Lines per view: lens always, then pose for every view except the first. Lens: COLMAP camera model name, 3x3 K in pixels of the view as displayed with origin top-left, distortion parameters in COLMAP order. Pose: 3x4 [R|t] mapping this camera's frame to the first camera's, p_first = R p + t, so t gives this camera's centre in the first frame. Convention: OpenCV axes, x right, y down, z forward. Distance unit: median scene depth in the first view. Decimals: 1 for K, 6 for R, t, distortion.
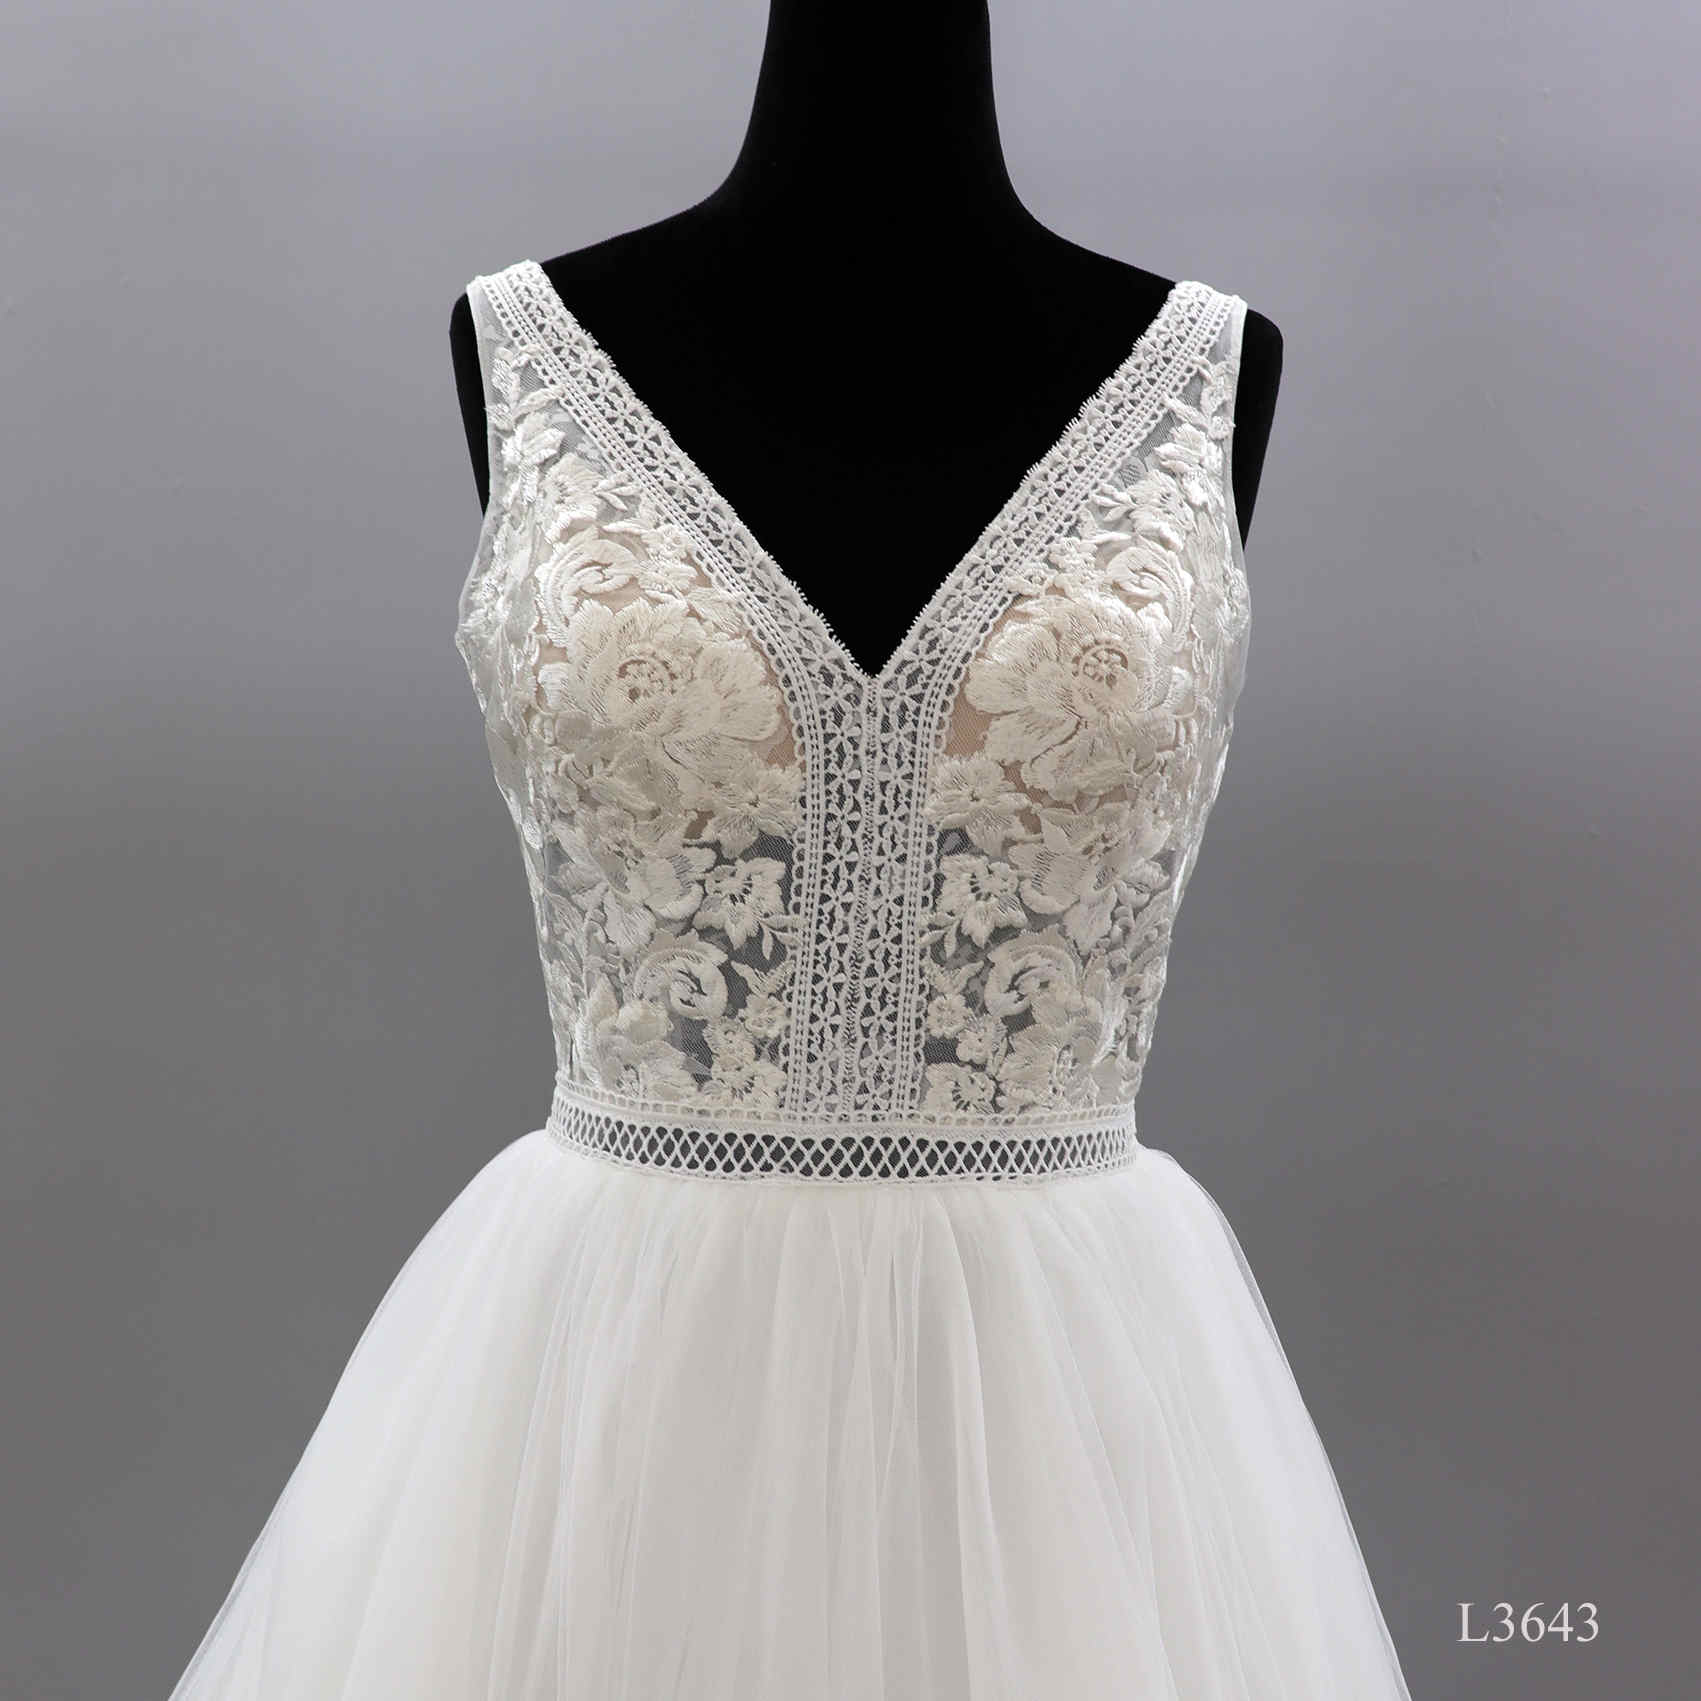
lens RADIAL K [[1641.0, 0, 825.9], [0, 1641.0, 734.0], [0, 0, 1]] dist [-0.005542, -0.233329]
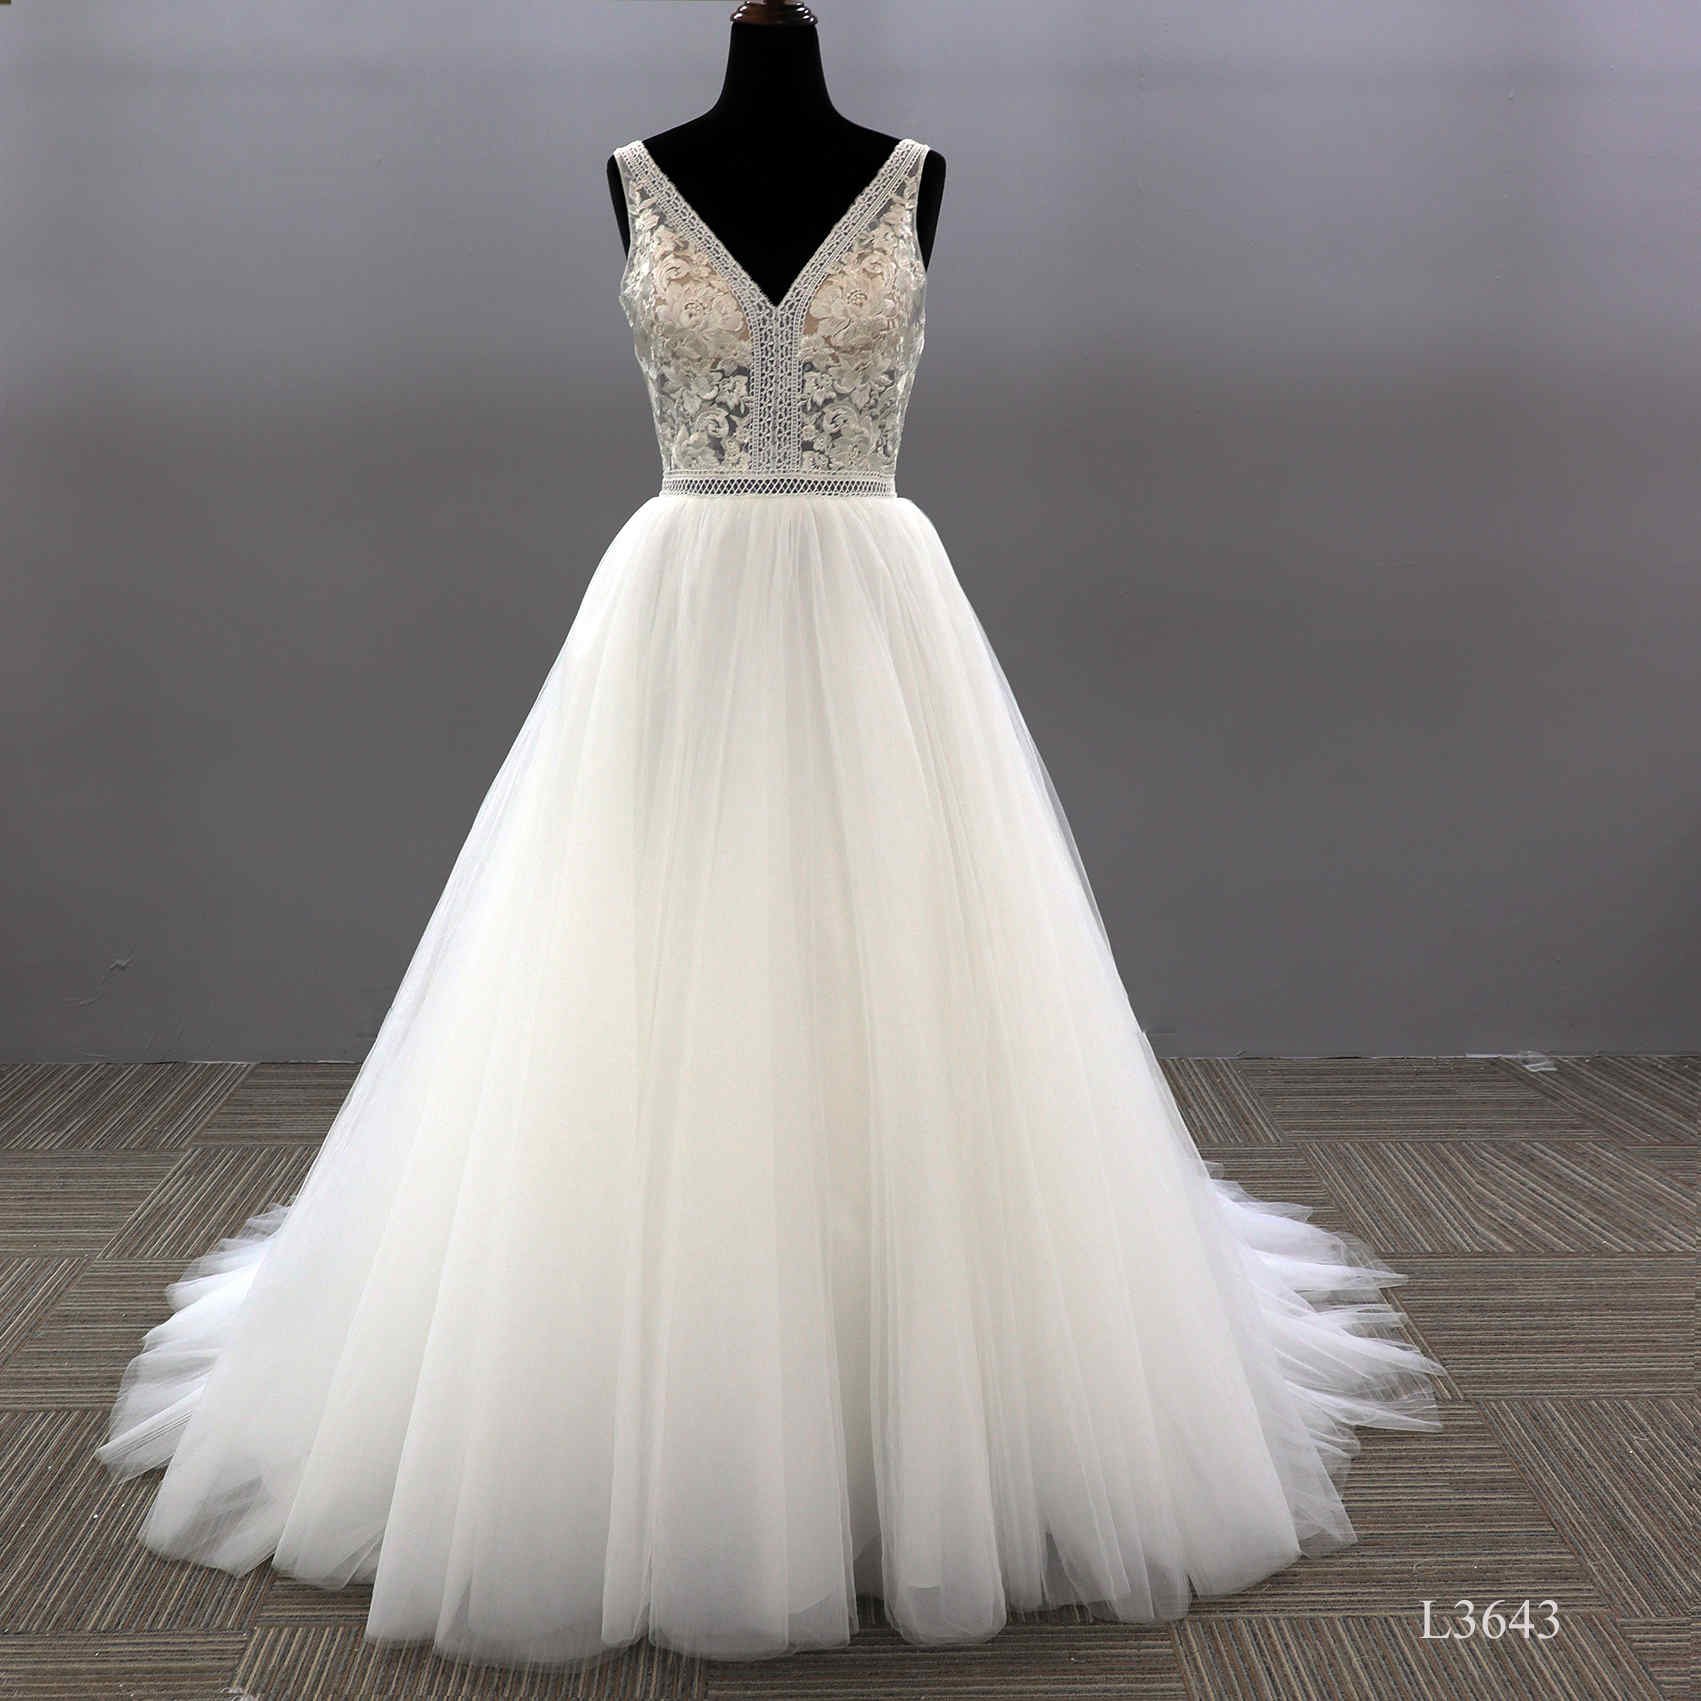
lens RADIAL K [[1641.0, 0, 825.9], [0, 1641.0, 734.0], [0, 0, 1]] dist [-0.005542, -0.233329]
pose [[0.999449, -0.027123, -0.019115, 0.140601], [0.030360, 0.979942, 0.196956, 0.125316], [0.013390, -0.197427, 0.980226, -1.787444]]
